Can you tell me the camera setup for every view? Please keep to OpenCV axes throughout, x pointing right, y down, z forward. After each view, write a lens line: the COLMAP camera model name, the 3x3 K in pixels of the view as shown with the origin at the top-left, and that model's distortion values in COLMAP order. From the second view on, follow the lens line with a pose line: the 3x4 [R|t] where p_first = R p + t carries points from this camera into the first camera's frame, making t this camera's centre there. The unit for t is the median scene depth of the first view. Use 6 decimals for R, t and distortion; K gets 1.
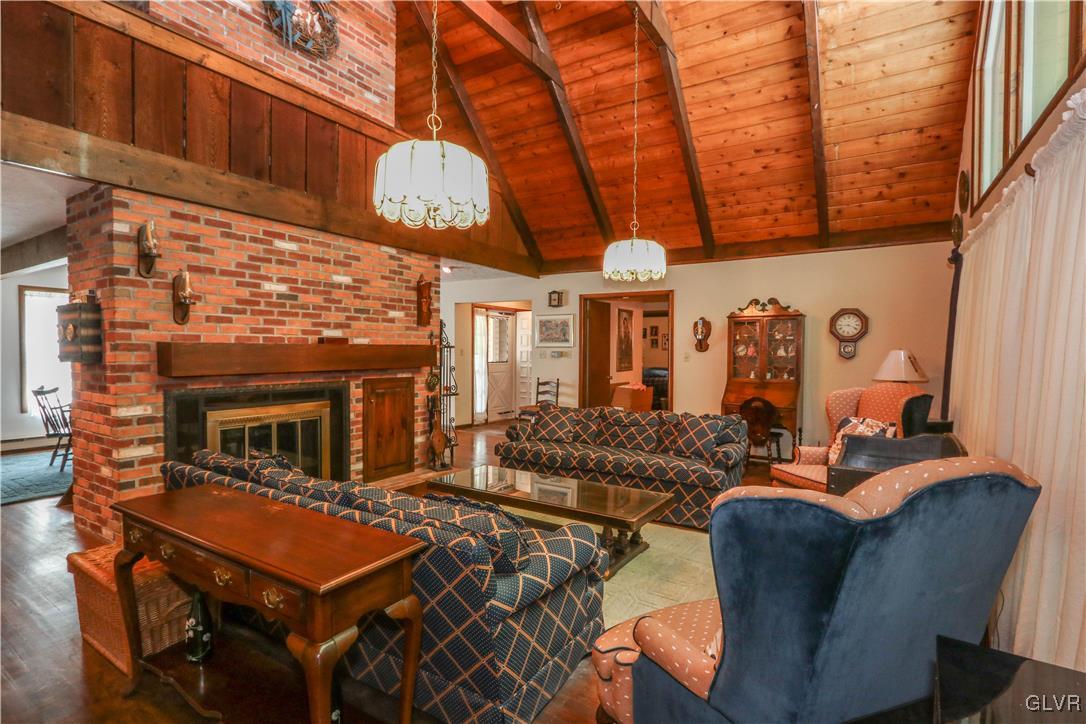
lens RADIAL K [[530.0, 0, 534.7], [0, 530.0, 367.0], [0, 0, 1]] dist [-0.022081, 0.006358]
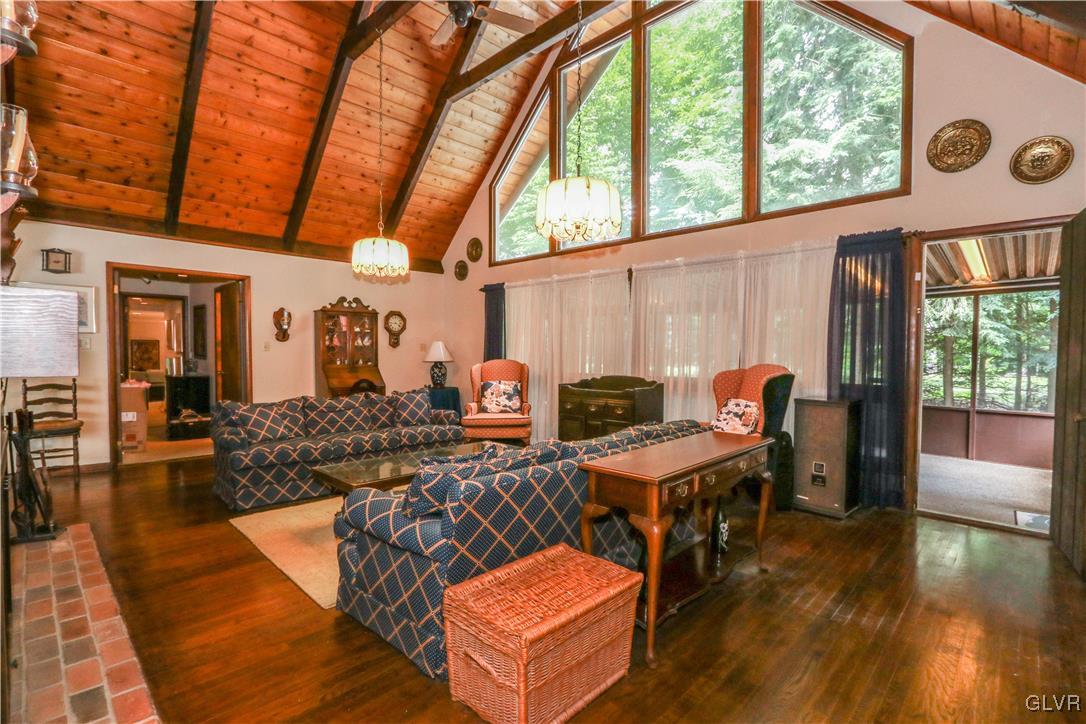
lens RADIAL K [[512.2, 0, 542.2], [0, 512.2, 366.9], [0, 0, 1]] dist [-0.025818, 0.009507]
pose [[0.190685, -0.033213, 0.981089, -0.750125], [0.027772, 0.999210, 0.028428, 0.008221], [-0.981258, 0.021825, 0.191457, 0.435354]]
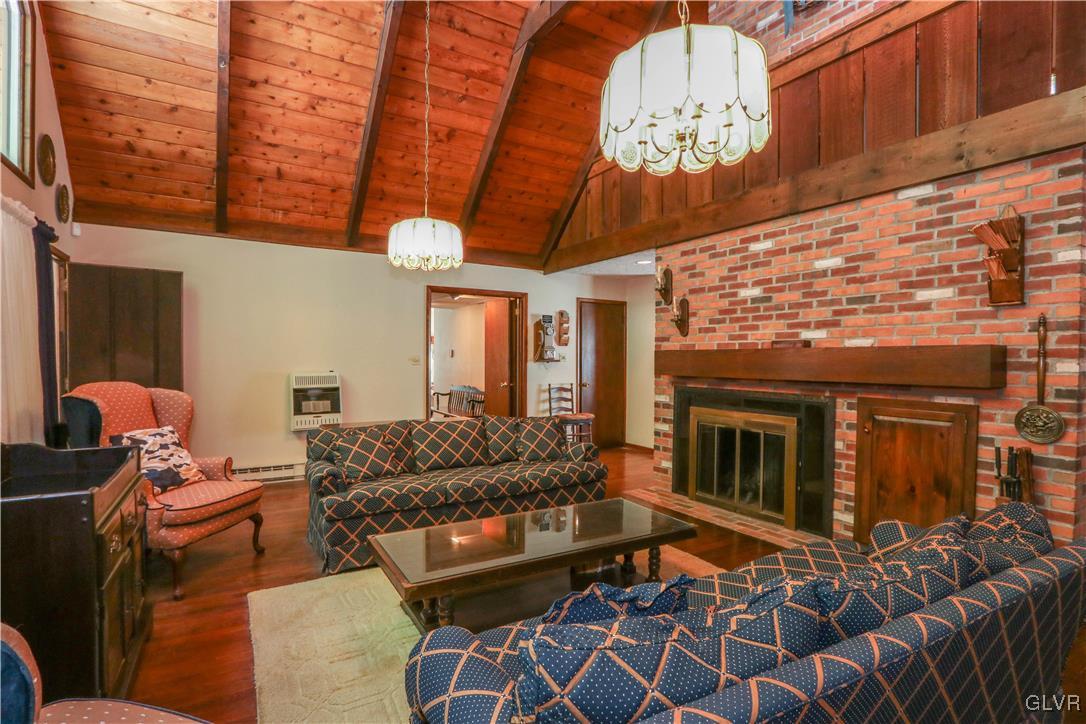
lens RADIAL K [[530.0, 0, 534.7], [0, 530.0, 367.0], [0, 0, 1]] dist [-0.022081, 0.006358]
pose [[-0.447473, 0.004331, -0.894287, 0.529893], [-0.040220, 0.998879, 0.024963, -0.018619], [0.893393, 0.047138, -0.446797, 1.007033]]
